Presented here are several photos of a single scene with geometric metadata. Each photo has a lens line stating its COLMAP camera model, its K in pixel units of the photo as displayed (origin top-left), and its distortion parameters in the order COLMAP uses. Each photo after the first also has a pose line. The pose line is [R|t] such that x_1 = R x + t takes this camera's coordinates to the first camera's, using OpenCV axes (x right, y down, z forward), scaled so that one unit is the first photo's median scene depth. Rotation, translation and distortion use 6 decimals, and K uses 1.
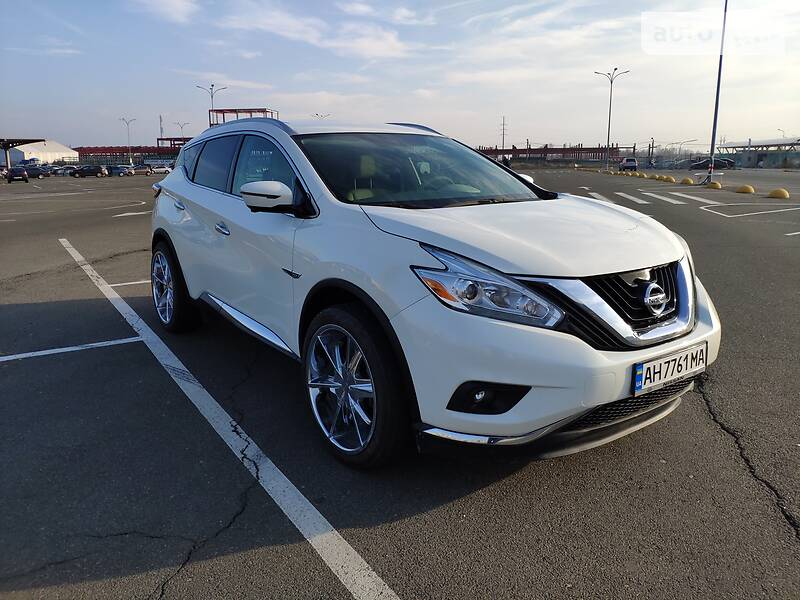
lens RADIAL K [[621.5, 0, 398.0], [0, 621.5, 295.1], [0, 0, 1]] dist [0.016653, -0.053906]
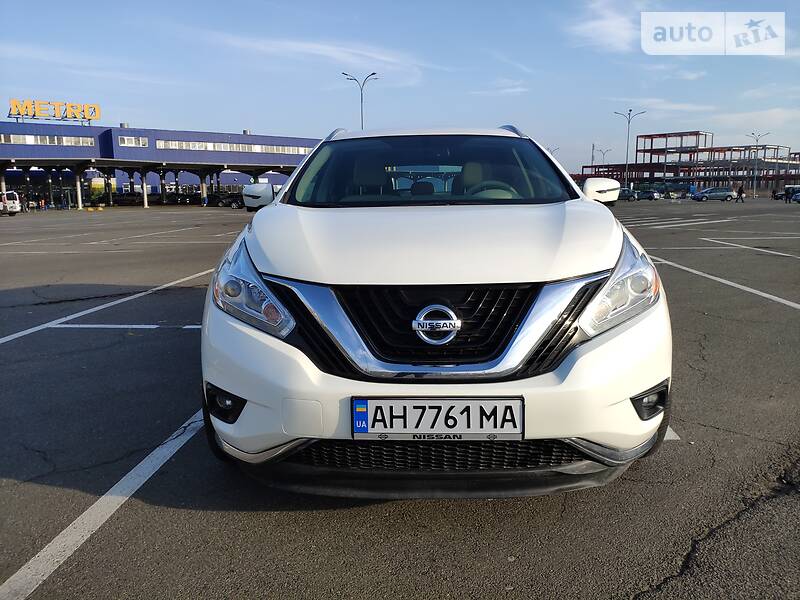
lens RADIAL K [[621.5, 0, 402.9], [0, 621.5, 306.0], [0, 0, 1]] dist [0.016653, -0.053906]
pose [[0.800579, 0.104544, -0.590037, 0.815668], [-0.119175, 0.992772, 0.014201, -0.021775], [0.587256, 0.058949, 0.807251, 0.358392]]
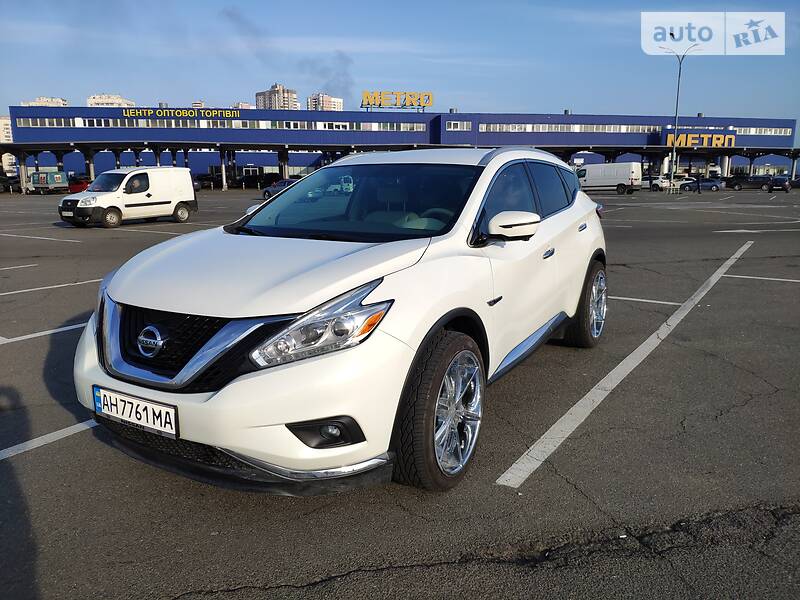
lens RADIAL K [[621.5, 0, 396.4], [0, 621.5, 304.6], [0, 0, 1]] dist [0.016653, -0.053906]
pose [[0.401049, 0.190555, -0.896018, 1.452755], [-0.187611, 0.974478, 0.123268, -0.250454], [0.896639, 0.118666, 0.426564, 0.911034]]
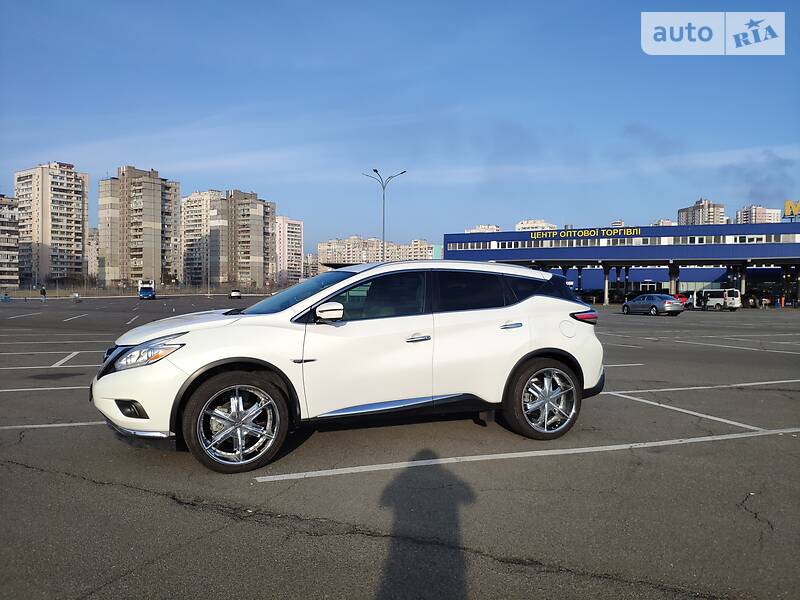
lens RADIAL K [[621.5, 0, 399.5], [0, 621.5, 297.7], [0, 0, 1]] dist [0.016653, -0.053906]
pose [[-0.232106, 0.015302, -0.972570, 2.161151], [-0.205857, 0.976455, 0.064492, -0.512071], [0.950657, 0.215180, -0.223491, 2.326040]]
